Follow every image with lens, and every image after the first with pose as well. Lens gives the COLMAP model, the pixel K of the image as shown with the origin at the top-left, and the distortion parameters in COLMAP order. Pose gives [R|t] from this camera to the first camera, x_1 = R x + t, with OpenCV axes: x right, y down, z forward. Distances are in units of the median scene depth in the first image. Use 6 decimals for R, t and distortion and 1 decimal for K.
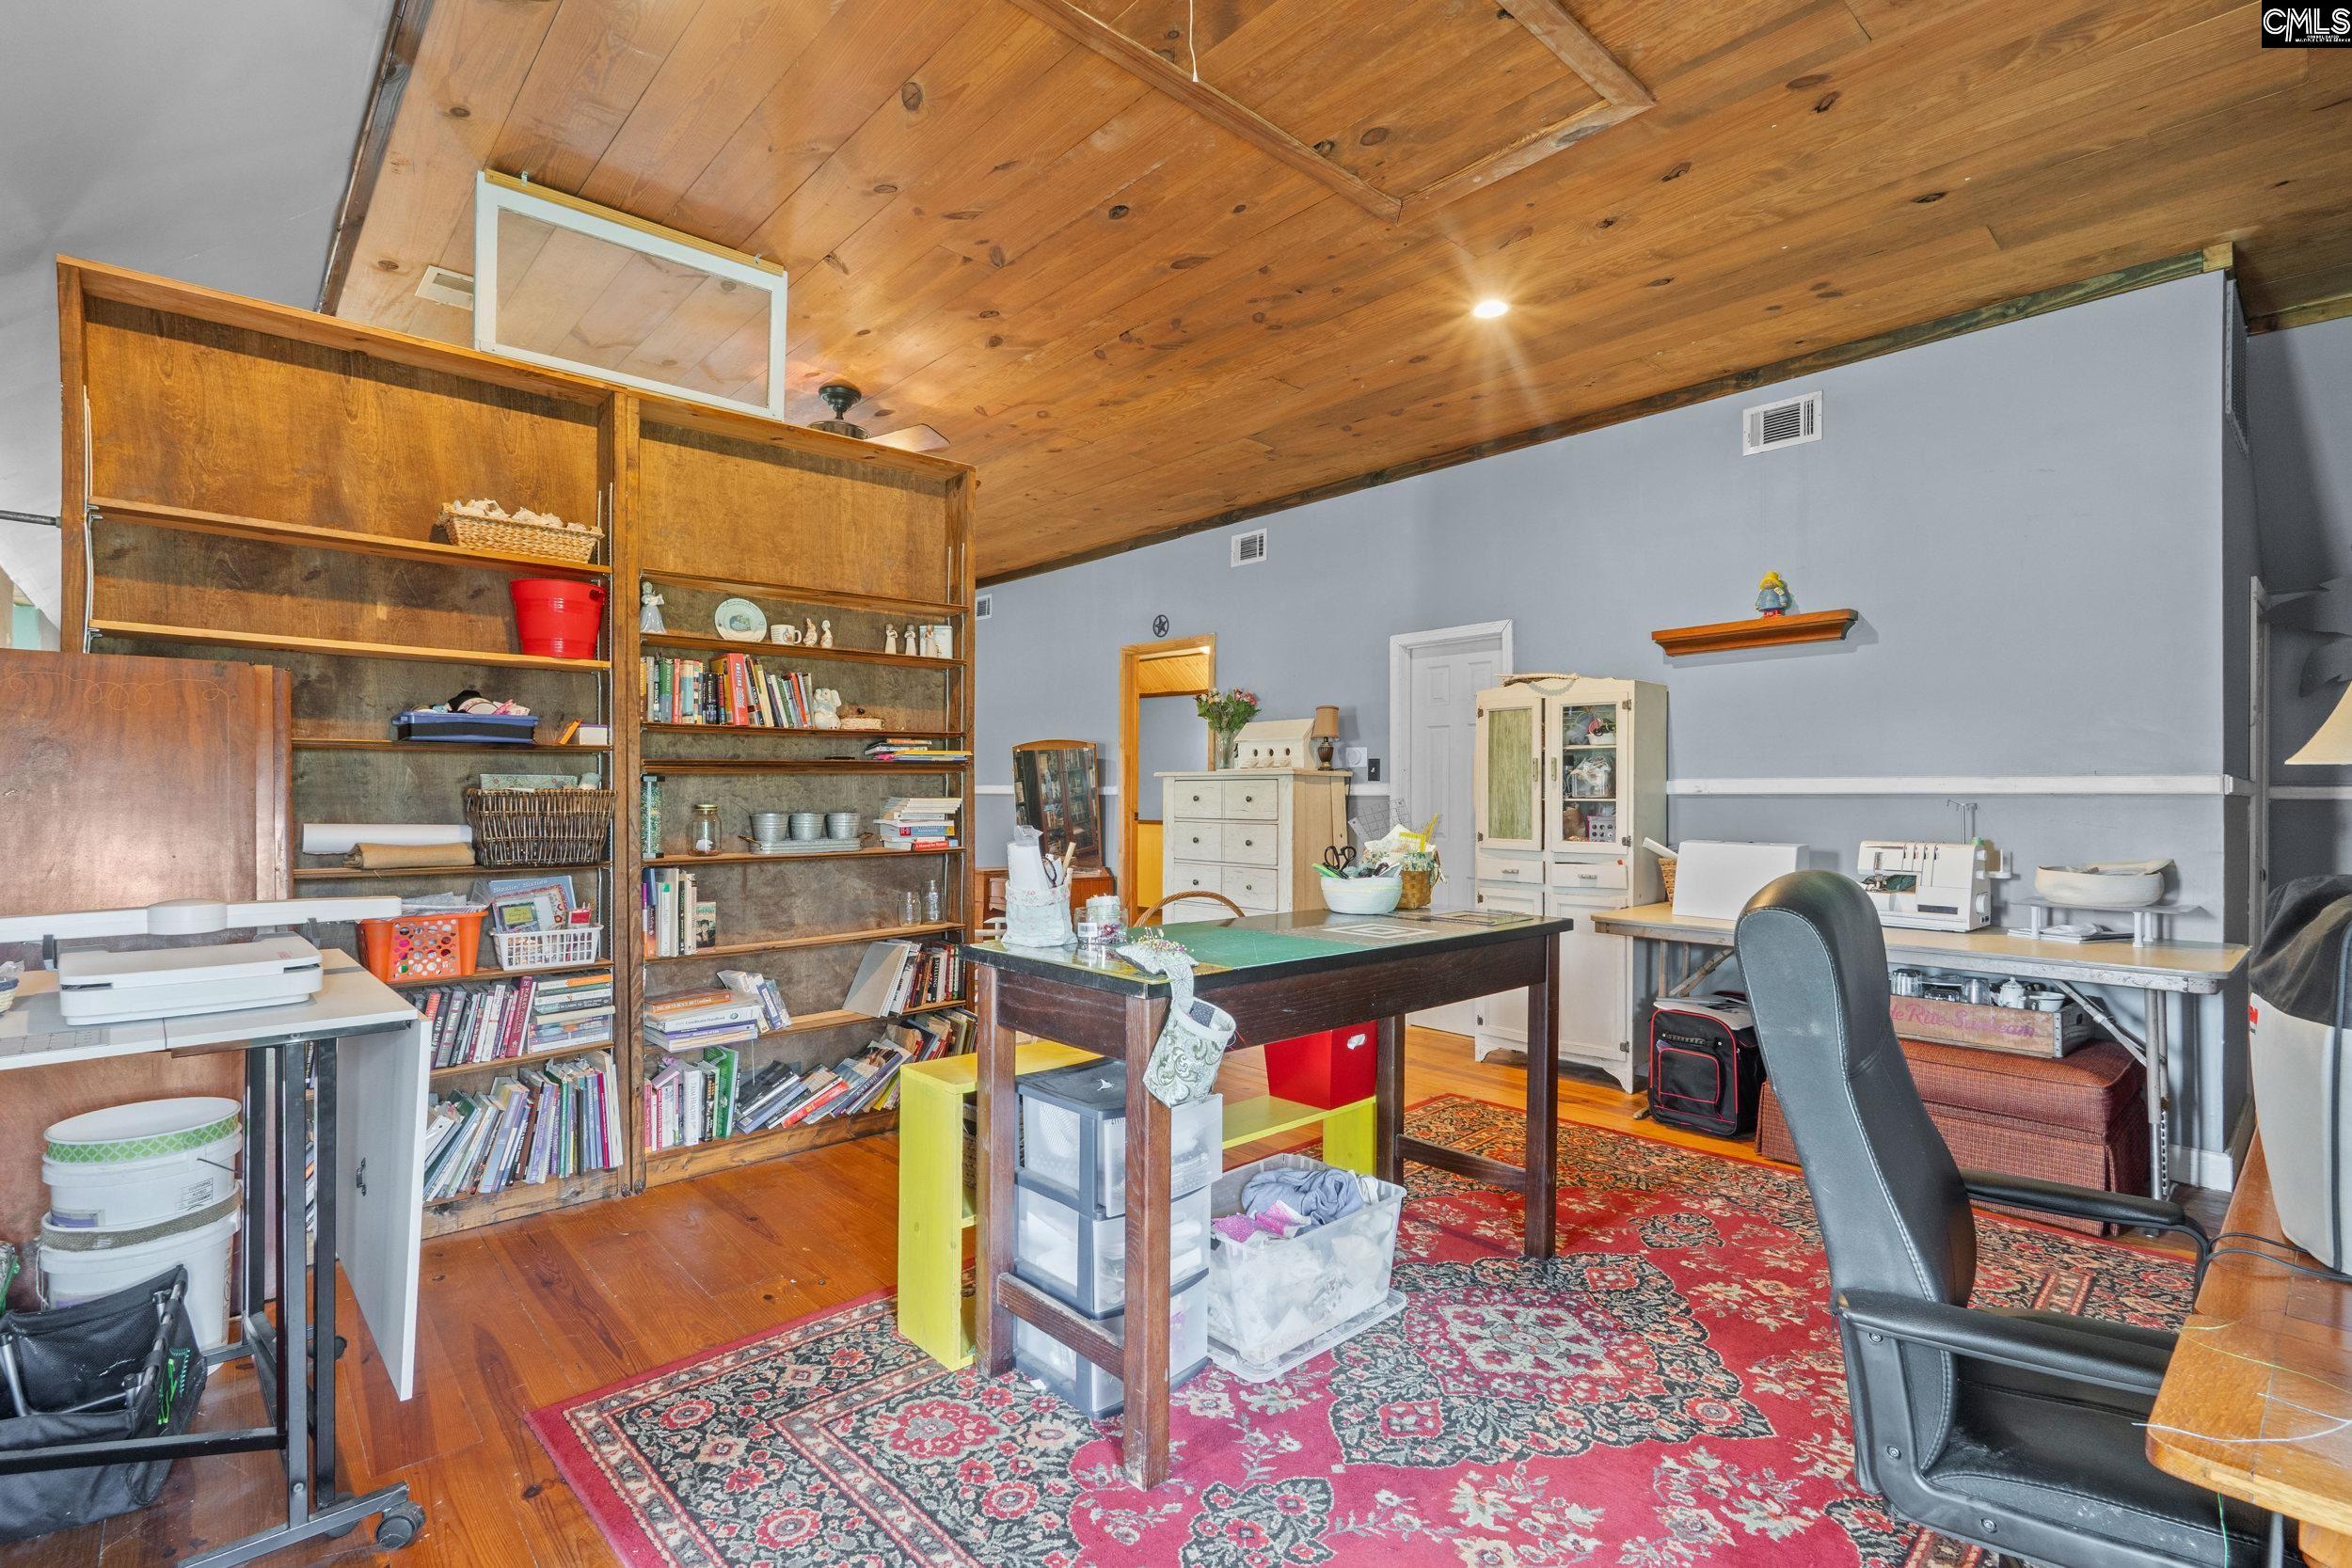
lens RADIAL K [[1081.6, 0, 1179.2], [0, 1081.6, 788.5], [0, 0, 1]] dist [-0.003688, -0.000706]
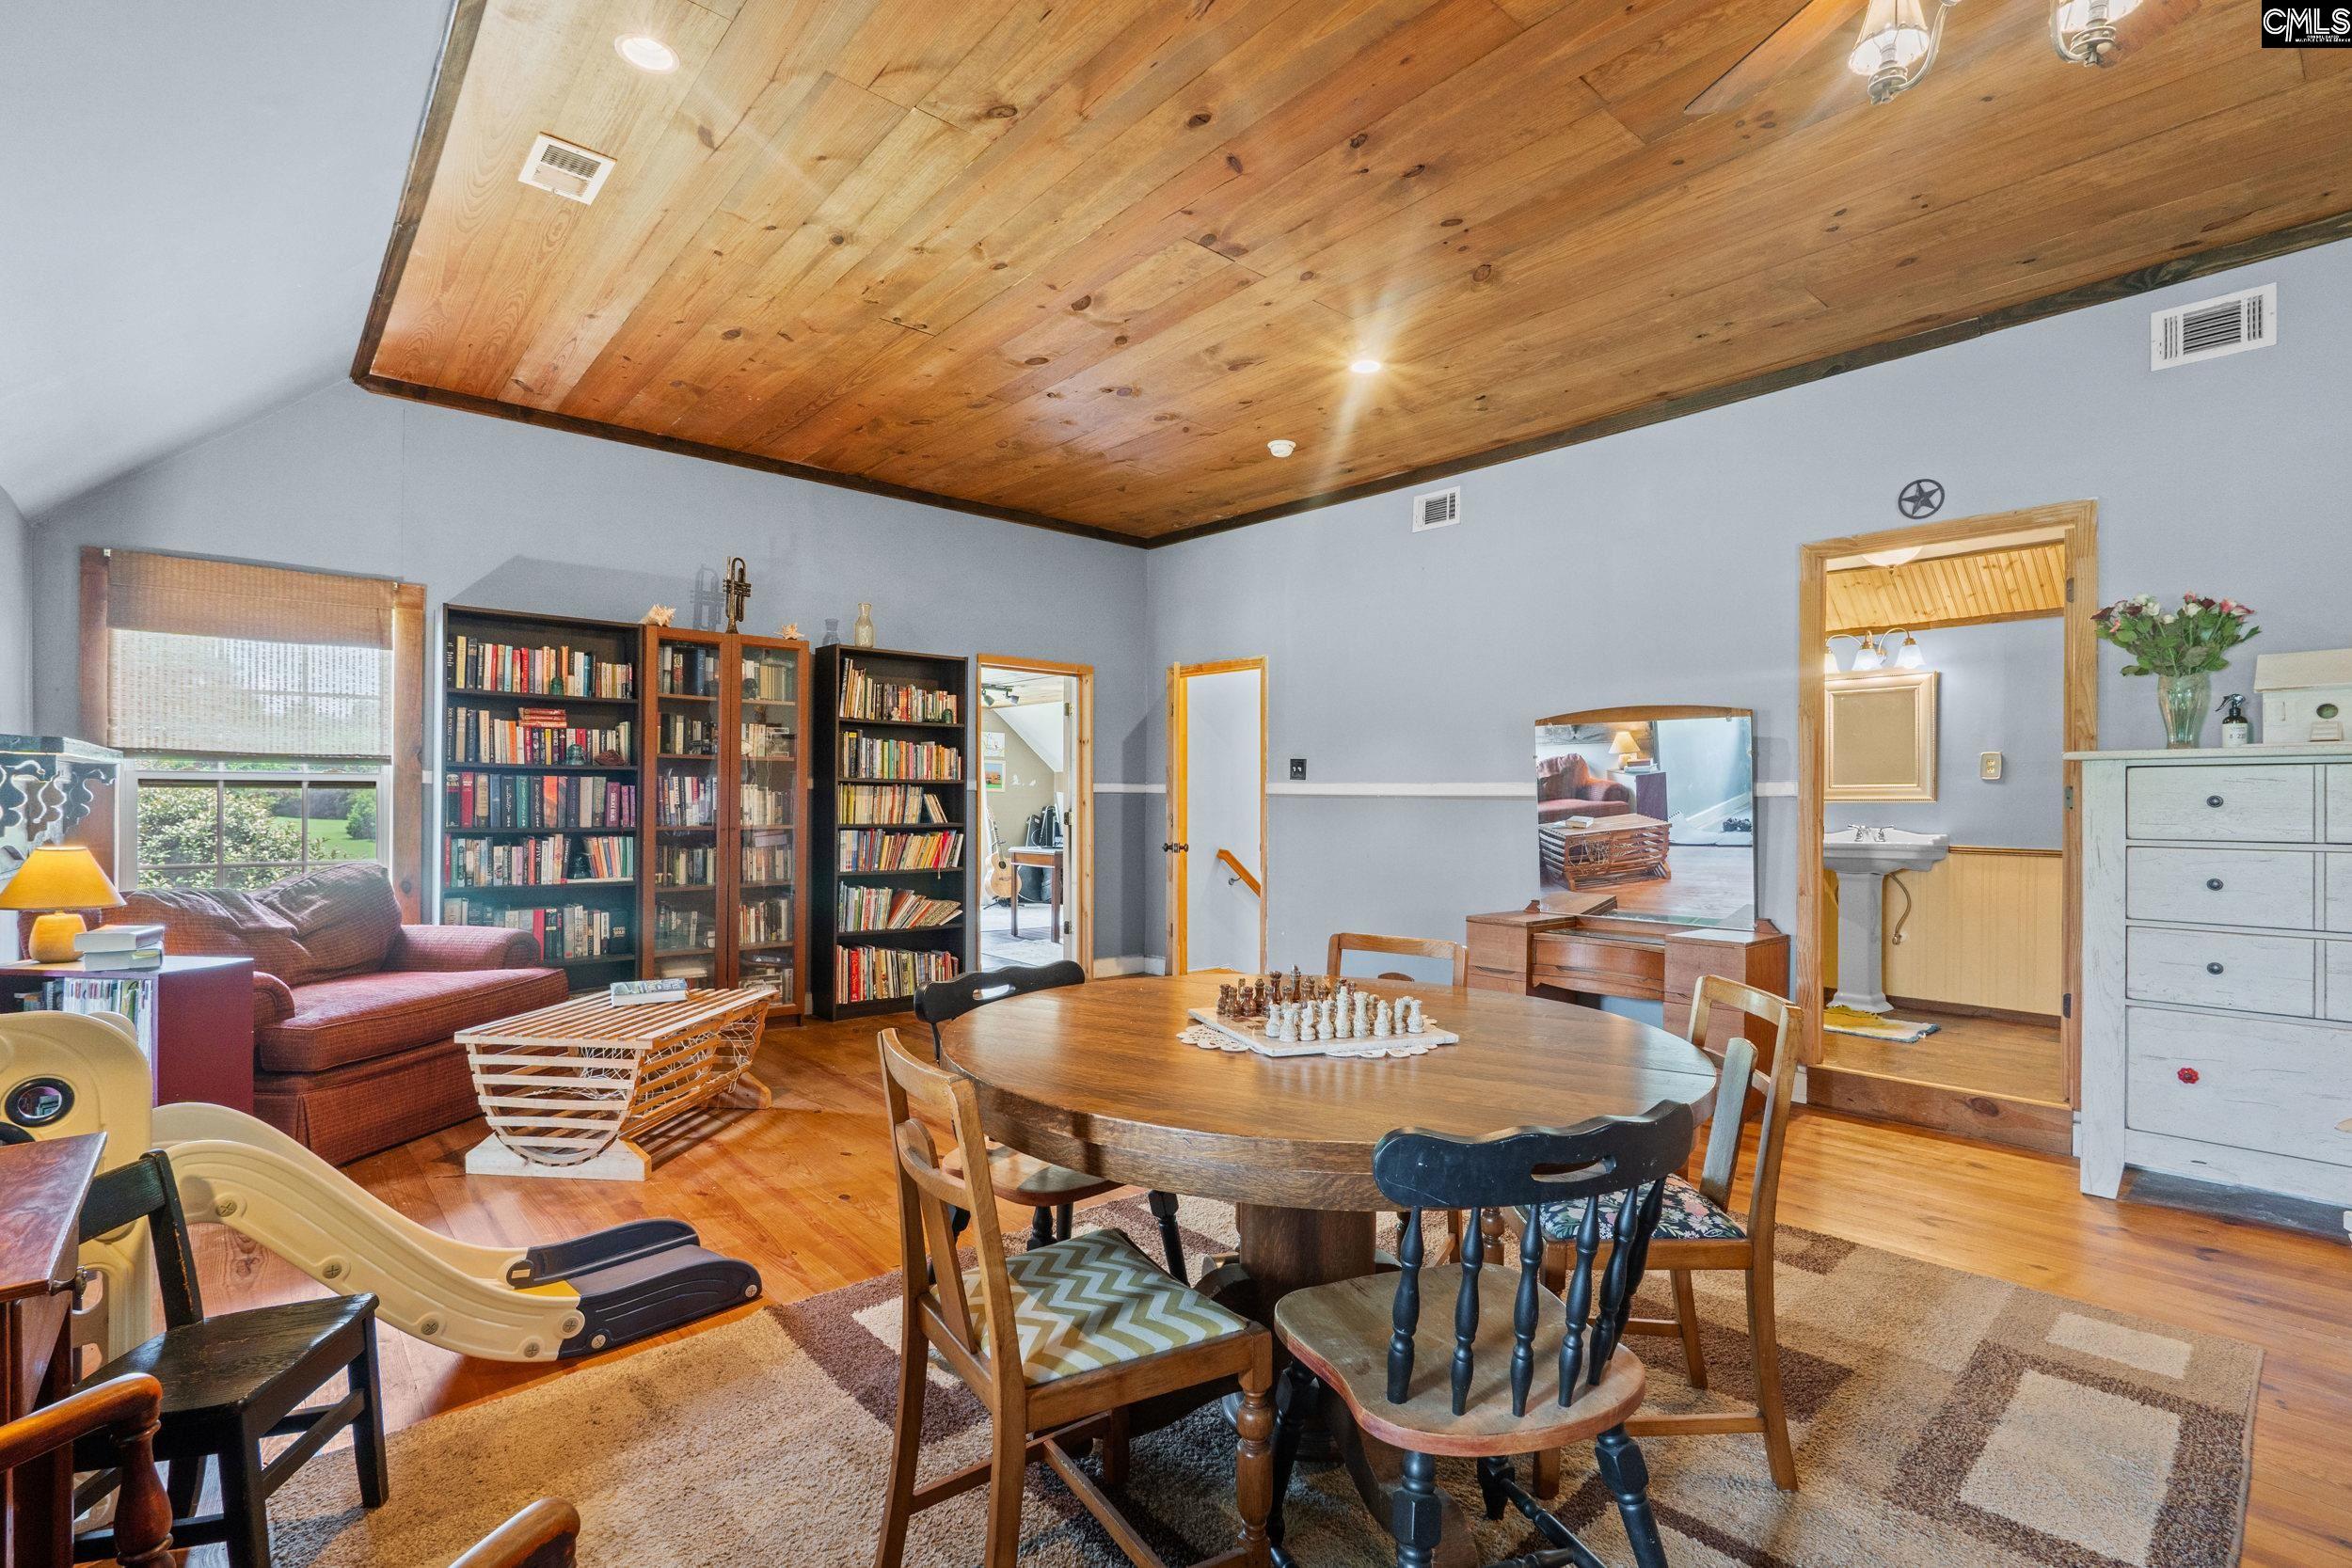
lens RADIAL K [[1081.6, 0, 1179.2], [0, 1081.6, 788.5], [0, 0, 1]] dist [-0.003688, -0.000706]
pose [[0.999507, 0.004831, -0.031017, -0.174192], [-0.004772, 0.999987, 0.001995, 0.001706], [0.031026, -0.001846, 0.999517, 0.187917]]
